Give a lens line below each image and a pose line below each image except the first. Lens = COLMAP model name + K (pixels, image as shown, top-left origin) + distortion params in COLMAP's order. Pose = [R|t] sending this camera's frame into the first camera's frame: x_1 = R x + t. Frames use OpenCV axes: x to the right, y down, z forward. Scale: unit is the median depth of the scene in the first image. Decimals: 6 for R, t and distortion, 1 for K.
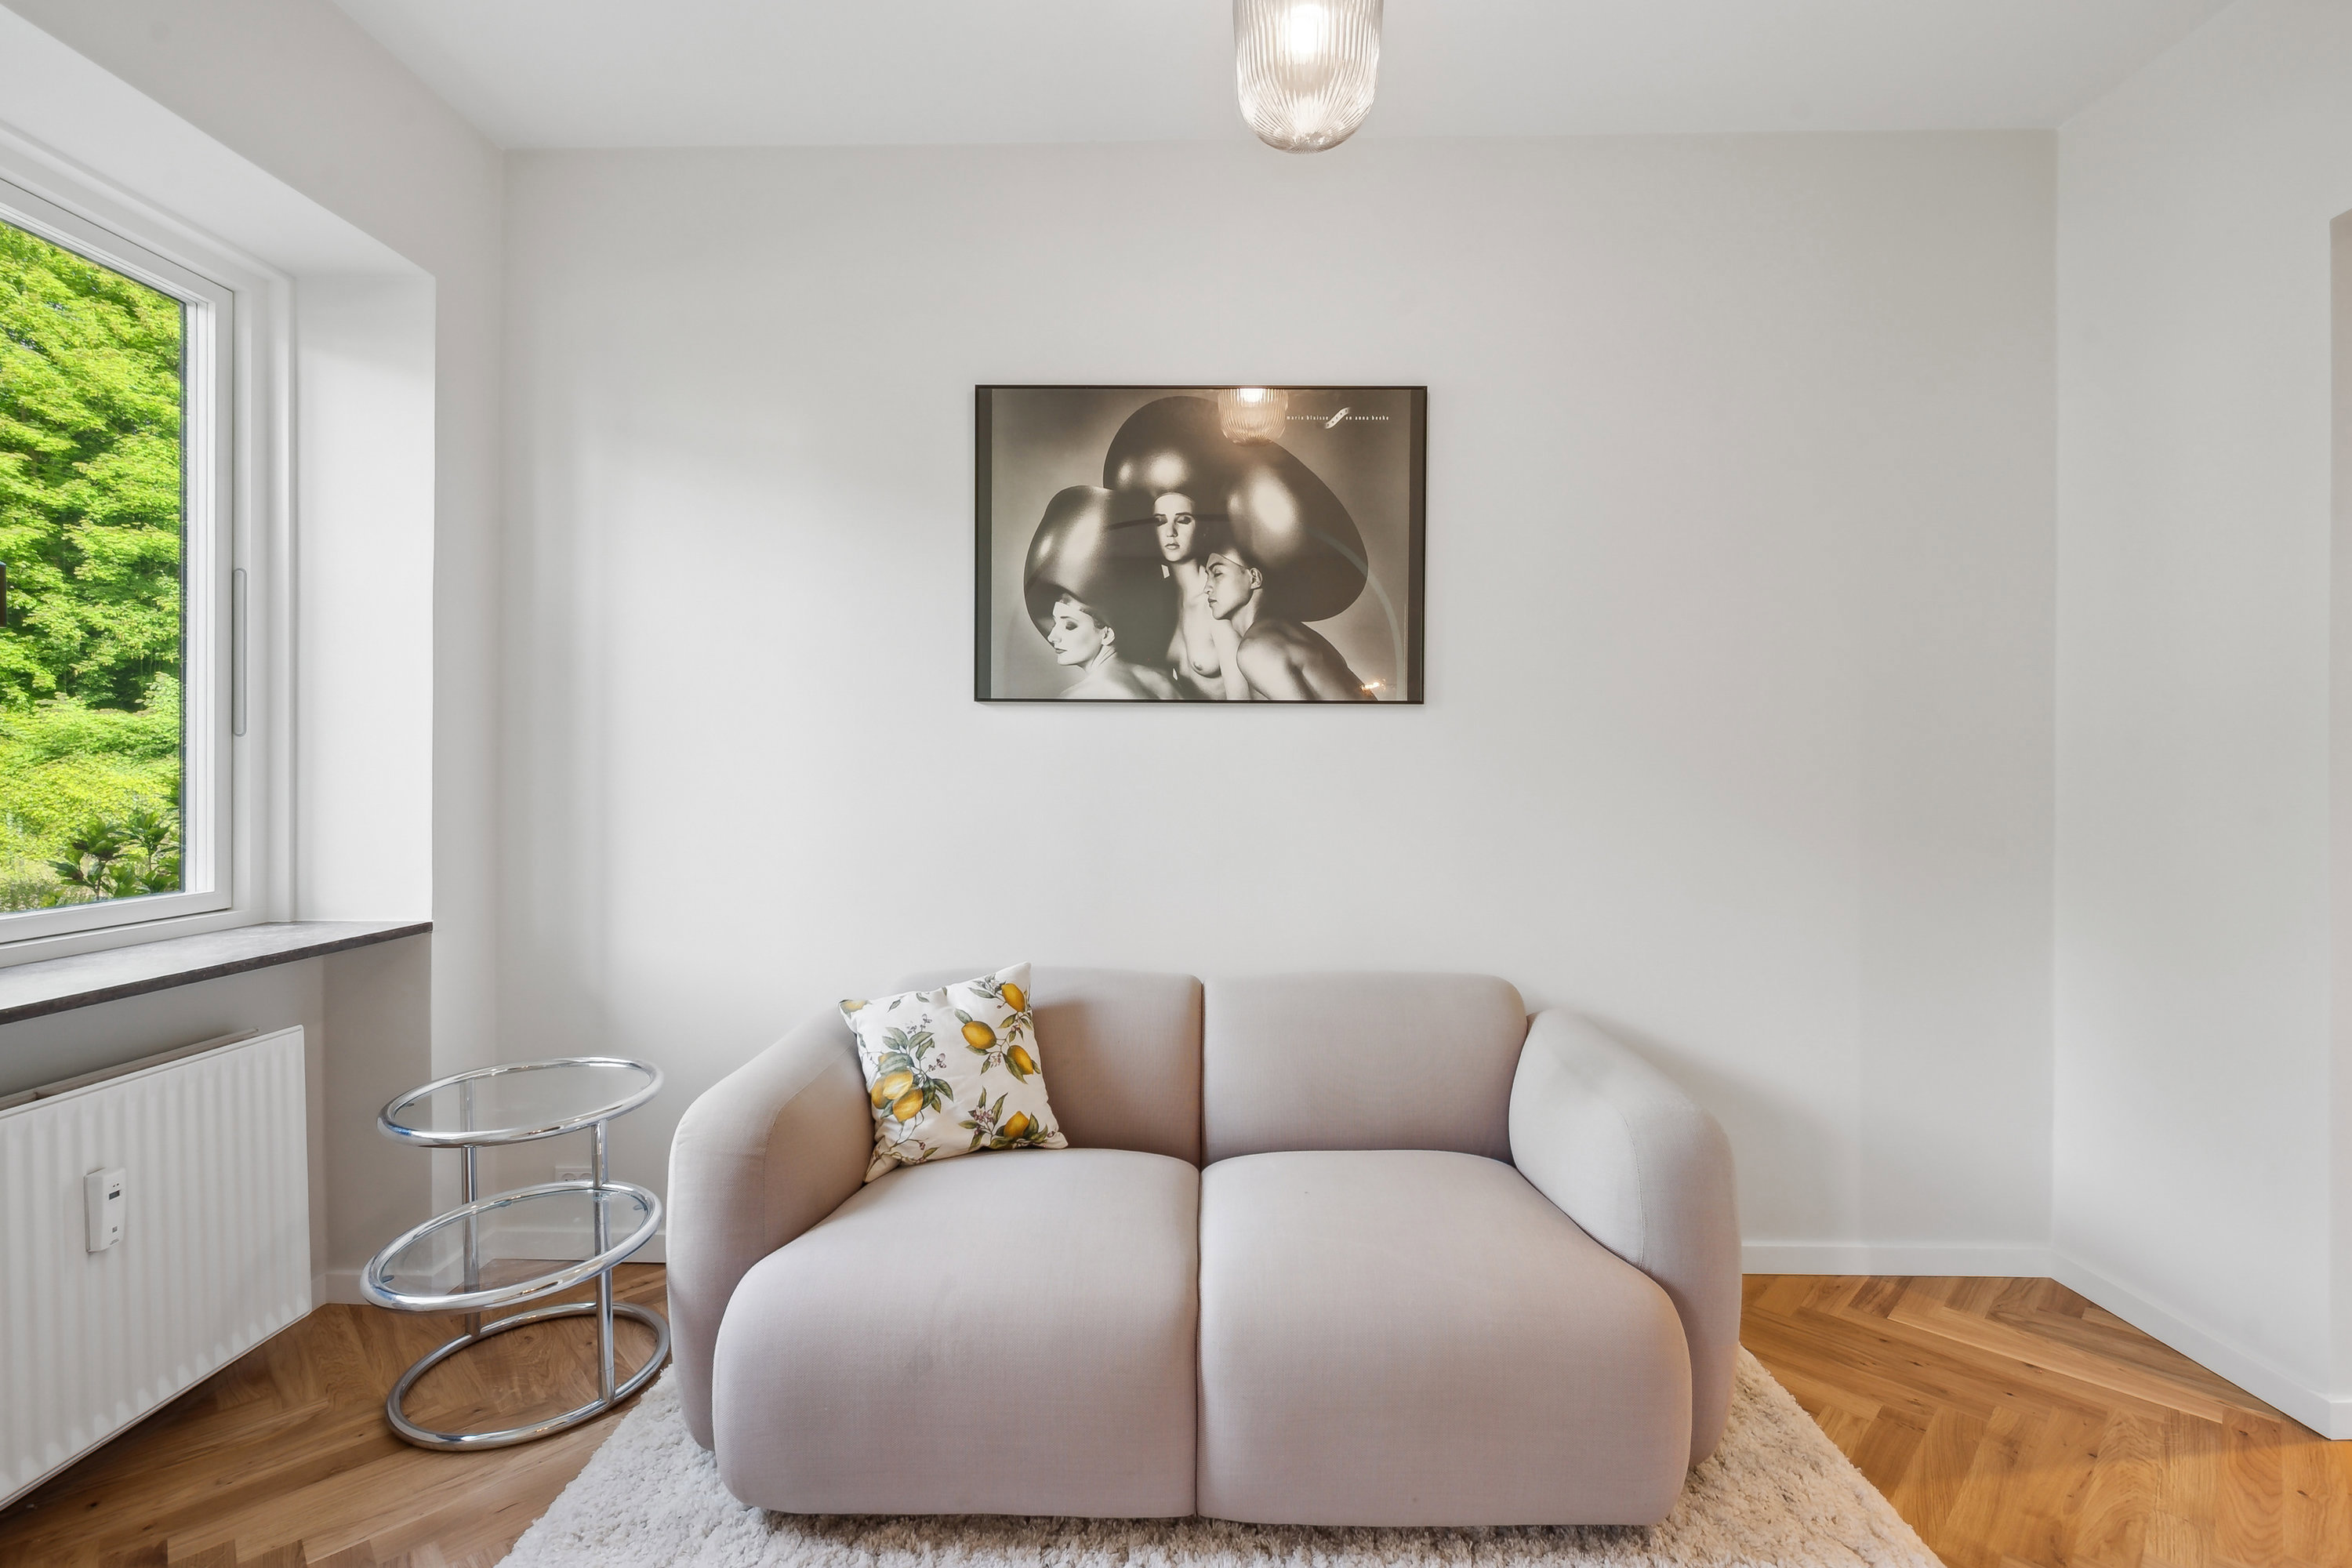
lens RADIAL K [[1035.4, 0, 1166.0], [0, 1035.4, 766.9], [0, 0, 1]] dist [-0.003060, -0.000279]
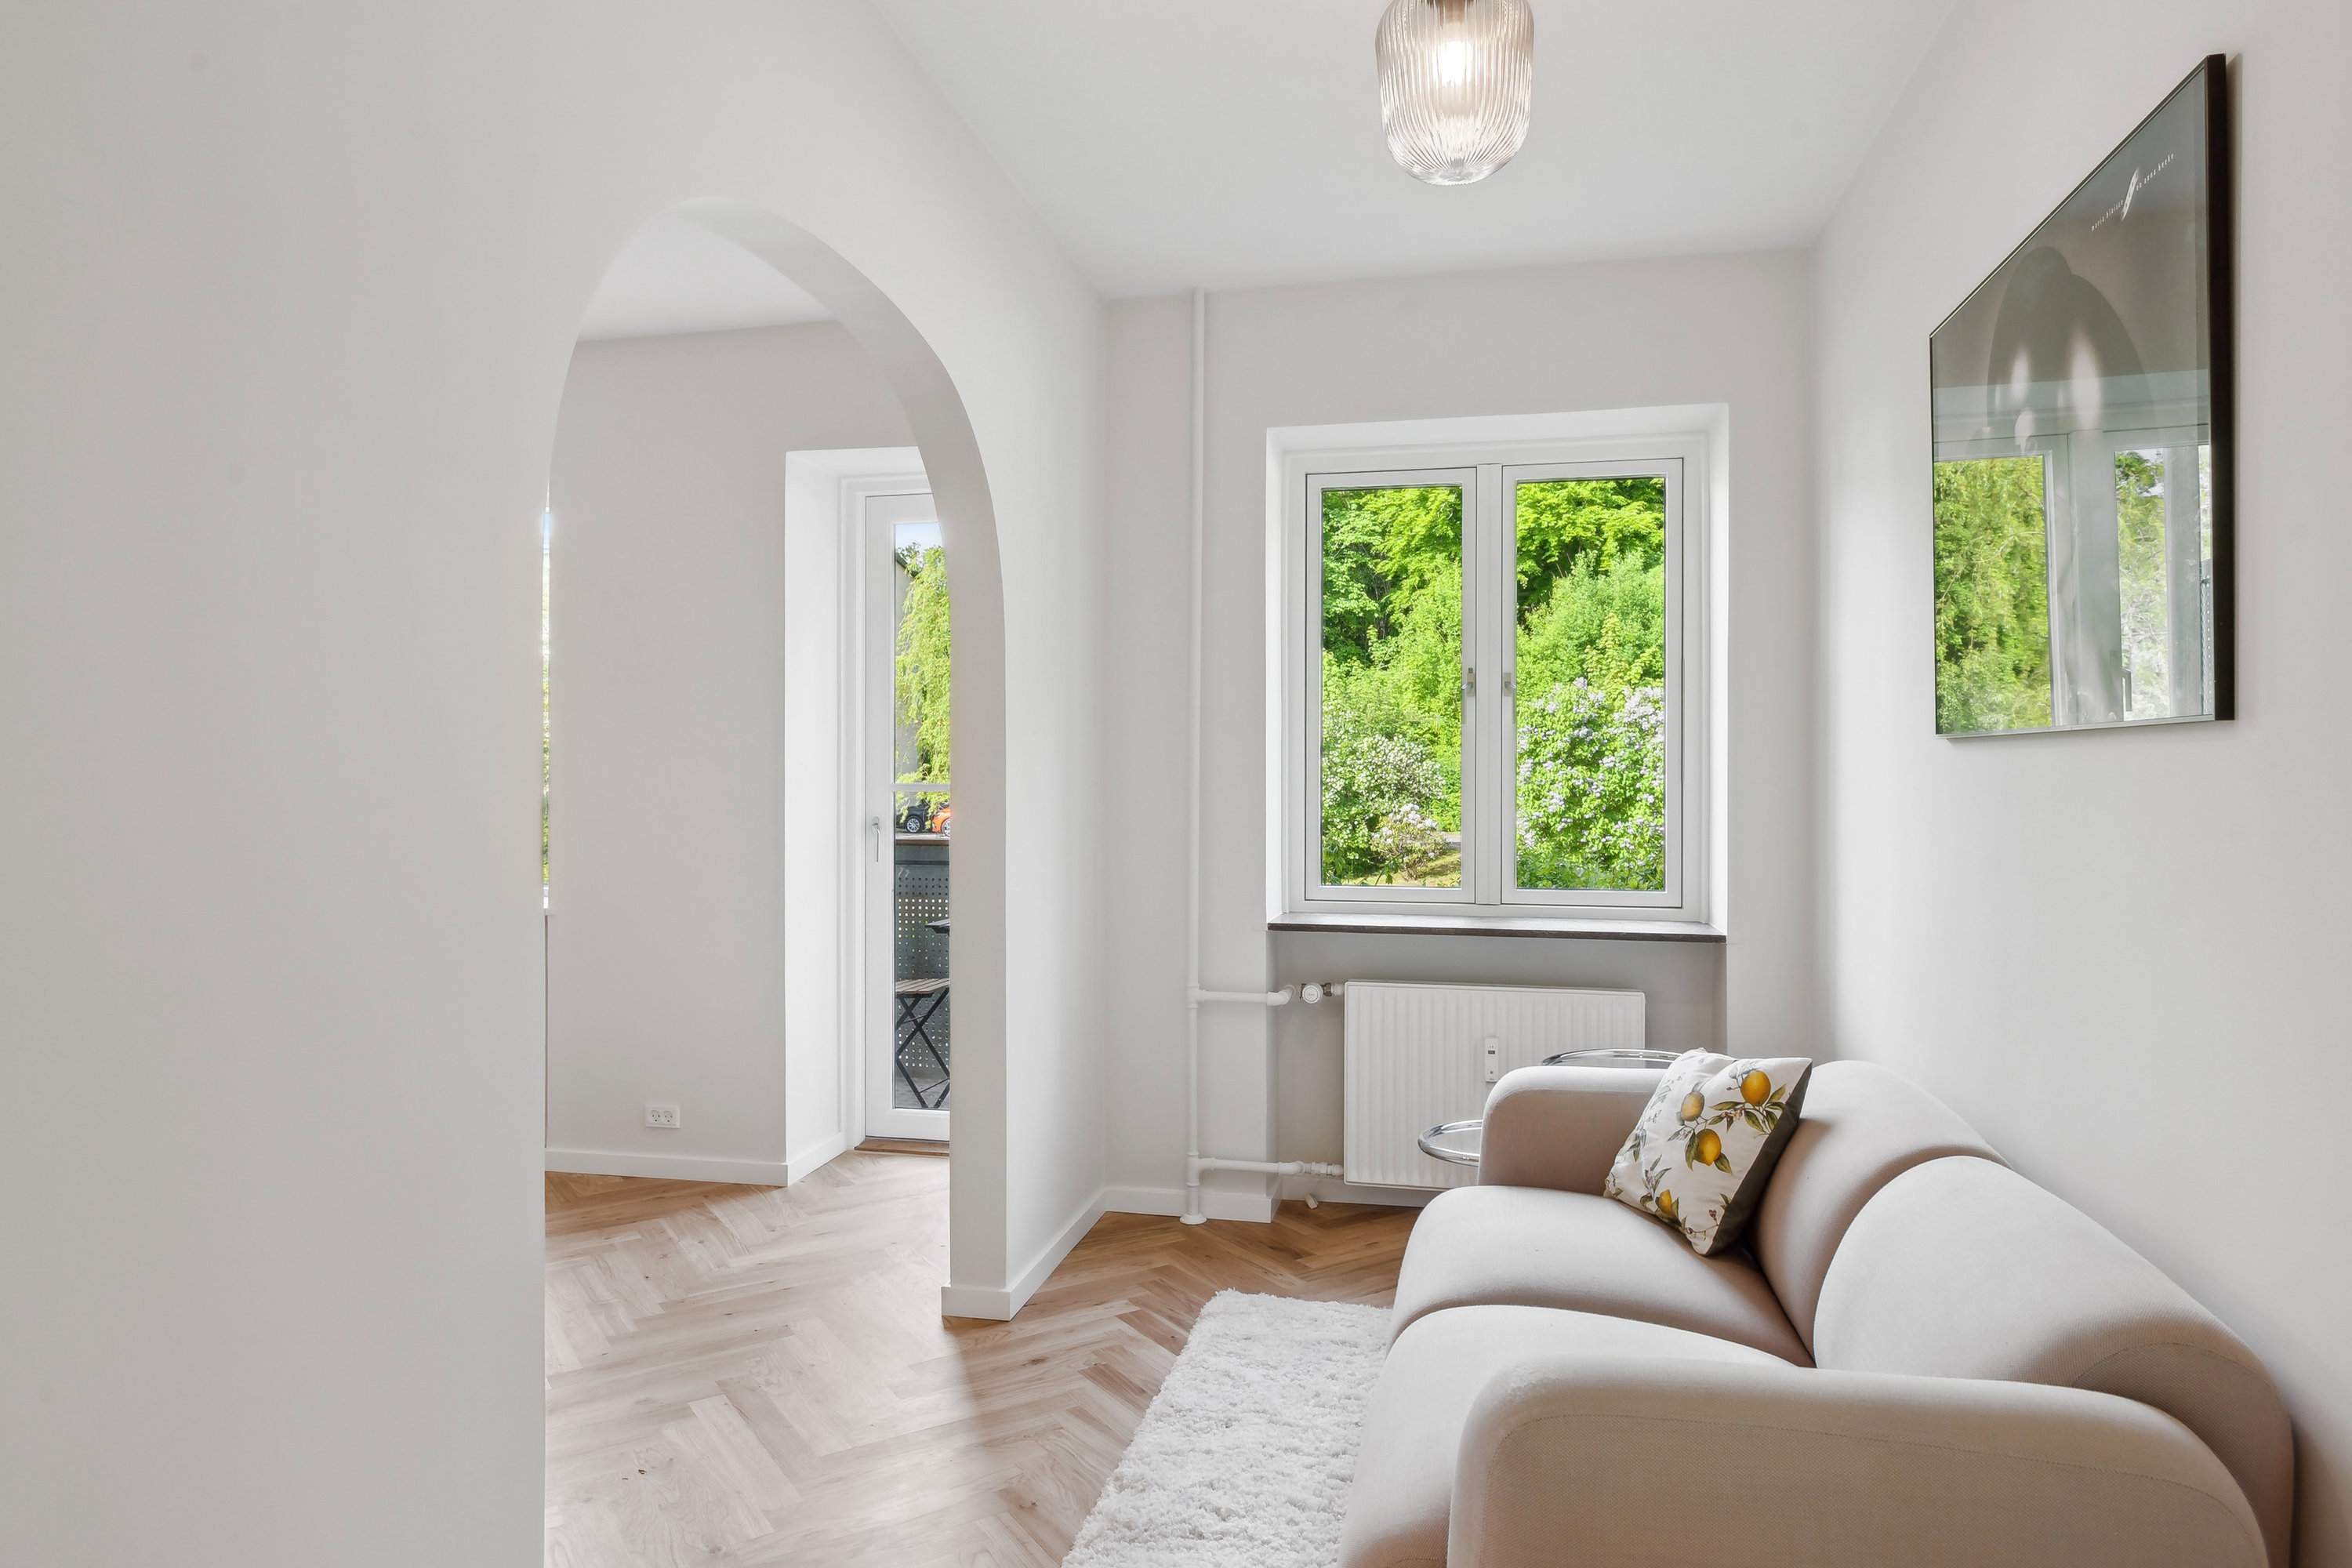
lens RADIAL K [[1430.5, 0, 1222.5], [0, 1430.5, 808.8], [0, 0, 1]] dist [-0.001099, -0.000002]
pose [[-0.177246, 0.021623, -0.983929, 1.093649], [-0.003522, 0.999738, 0.022605, -0.039072], [0.984160, 0.007472, -0.177124, 0.746719]]
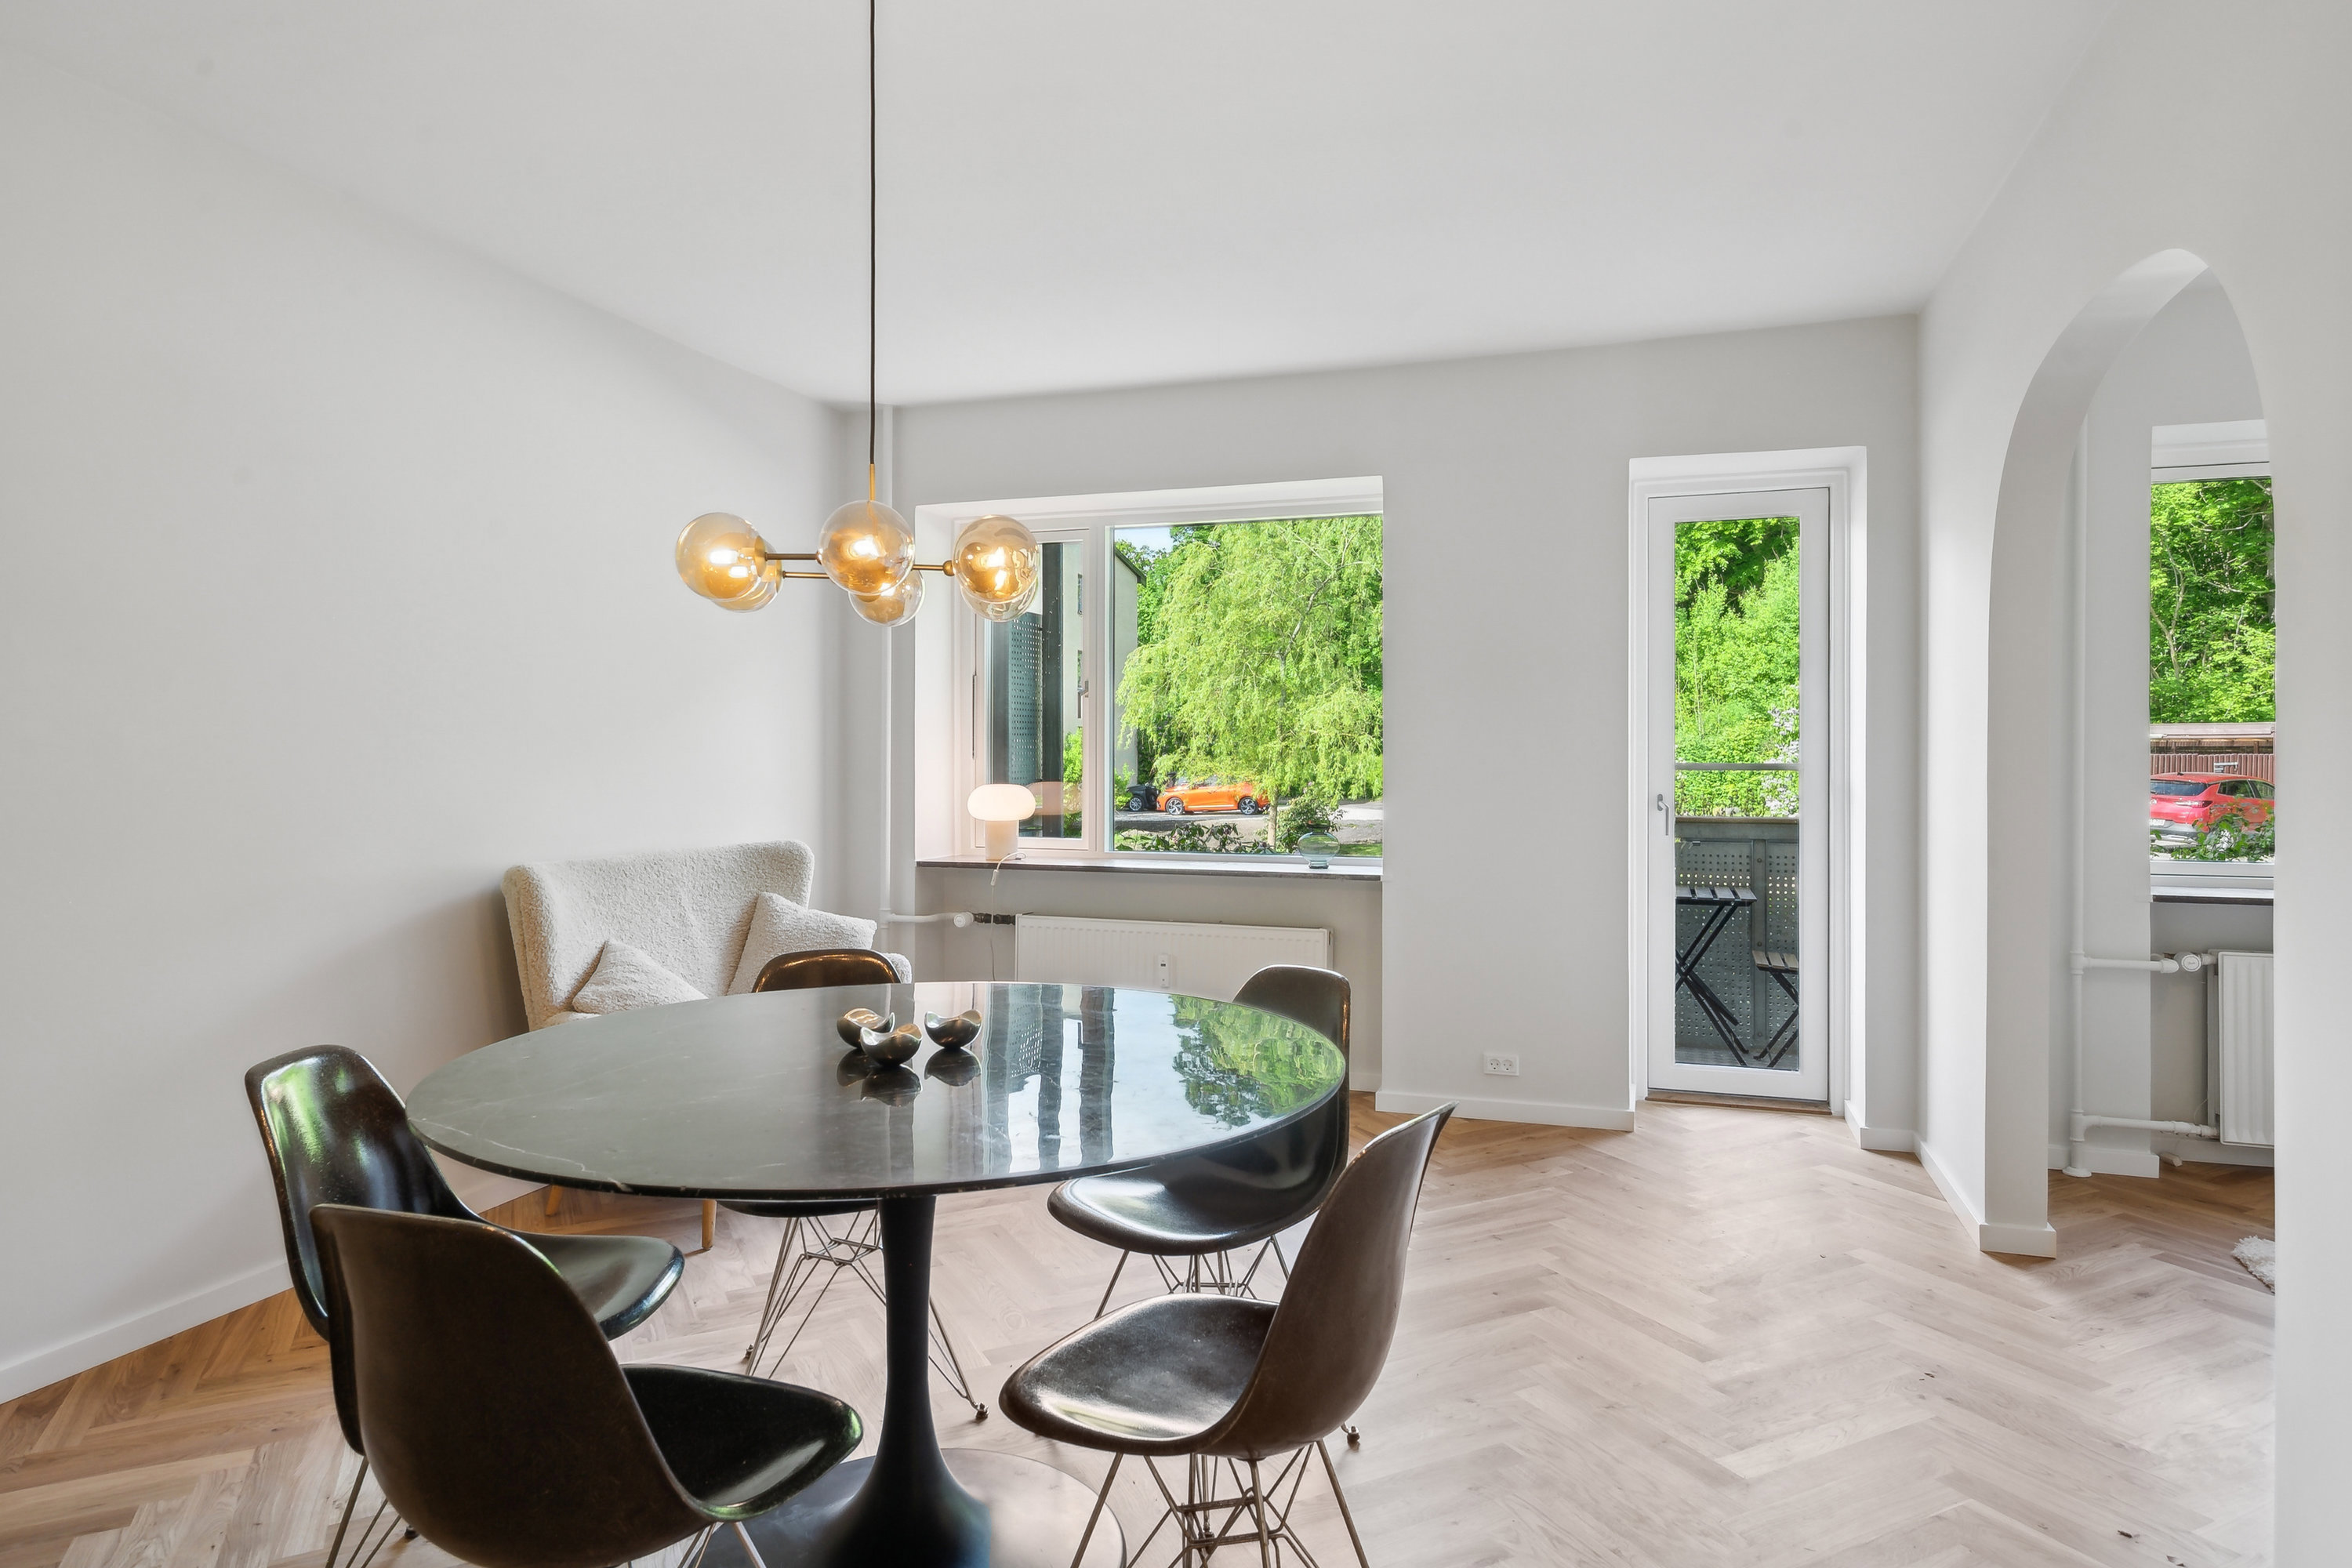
lens RADIAL K [[1380.4, 0, 1203.8], [0, 1380.4, 754.2], [0, 0, 1]] dist [-0.008483, 0.003586]
pose [[-0.294058, -0.003033, -0.955783, 1.481634], [-0.002817, 0.999993, -0.002306, -0.035399], [0.955784, 0.002014, -0.294064, -0.267400]]
